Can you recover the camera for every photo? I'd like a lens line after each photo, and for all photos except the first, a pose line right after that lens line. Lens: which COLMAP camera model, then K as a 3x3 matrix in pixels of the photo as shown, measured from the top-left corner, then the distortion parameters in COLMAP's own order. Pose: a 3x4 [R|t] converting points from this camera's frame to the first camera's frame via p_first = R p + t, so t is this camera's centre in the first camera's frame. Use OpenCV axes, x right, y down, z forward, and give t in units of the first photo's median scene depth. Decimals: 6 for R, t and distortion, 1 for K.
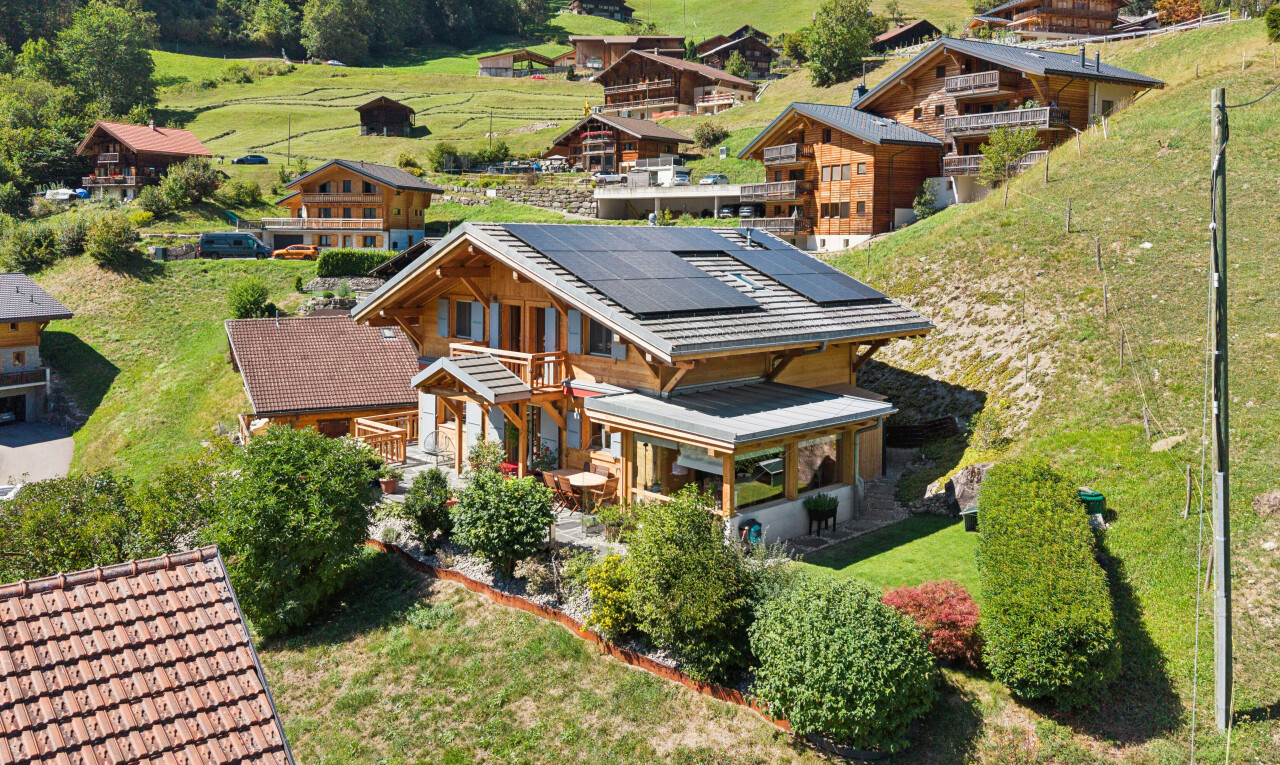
lens RADIAL K [[1079.3, 0, 639.8], [0, 1079.3, 382.8], [0, 0, 1]] dist [0.001079, 0.000406]
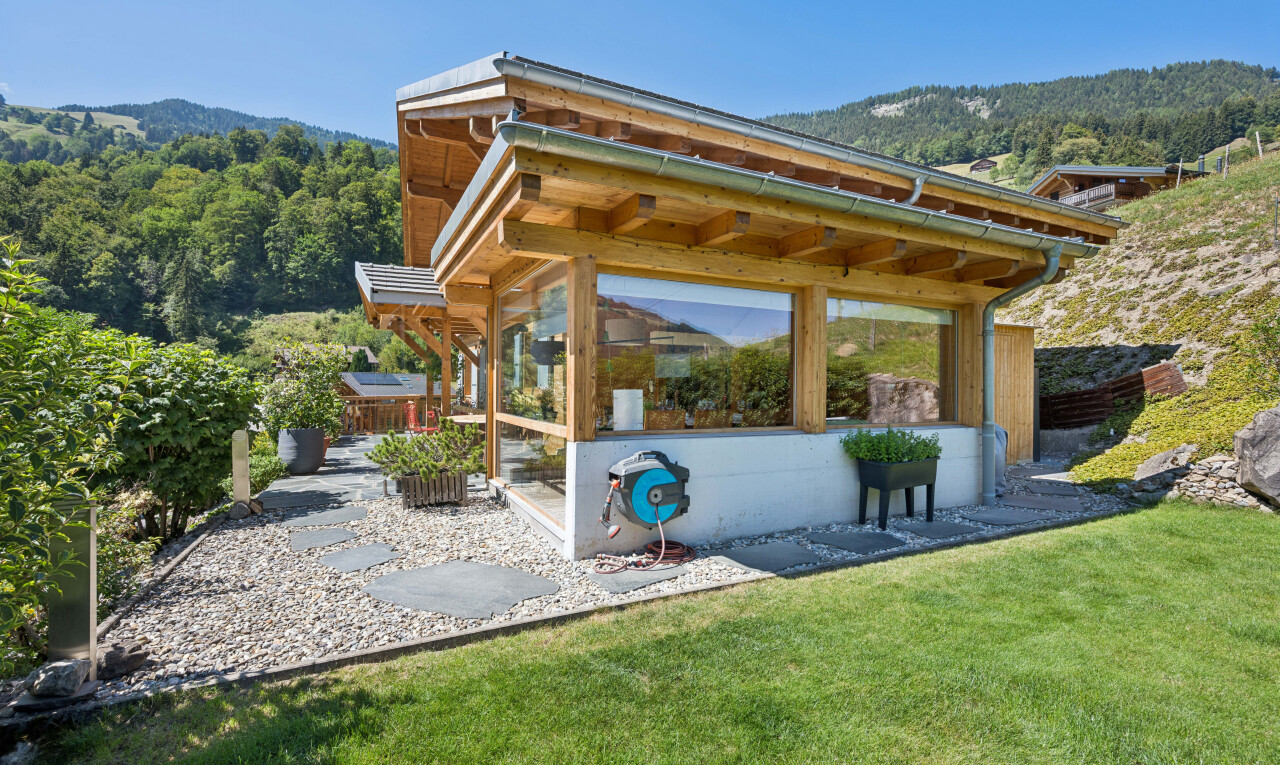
lens RADIAL K [[566.7, 0, 639.4], [0, 566.7, 388.3], [0, 0, 1]] dist [-0.003700, -0.000181]
pose [[0.940526, 0.011477, -0.339528, 0.108998], [-0.054513, 0.991577, -0.117490, 0.086333], [0.335320, 0.129011, 0.933229, 0.552964]]
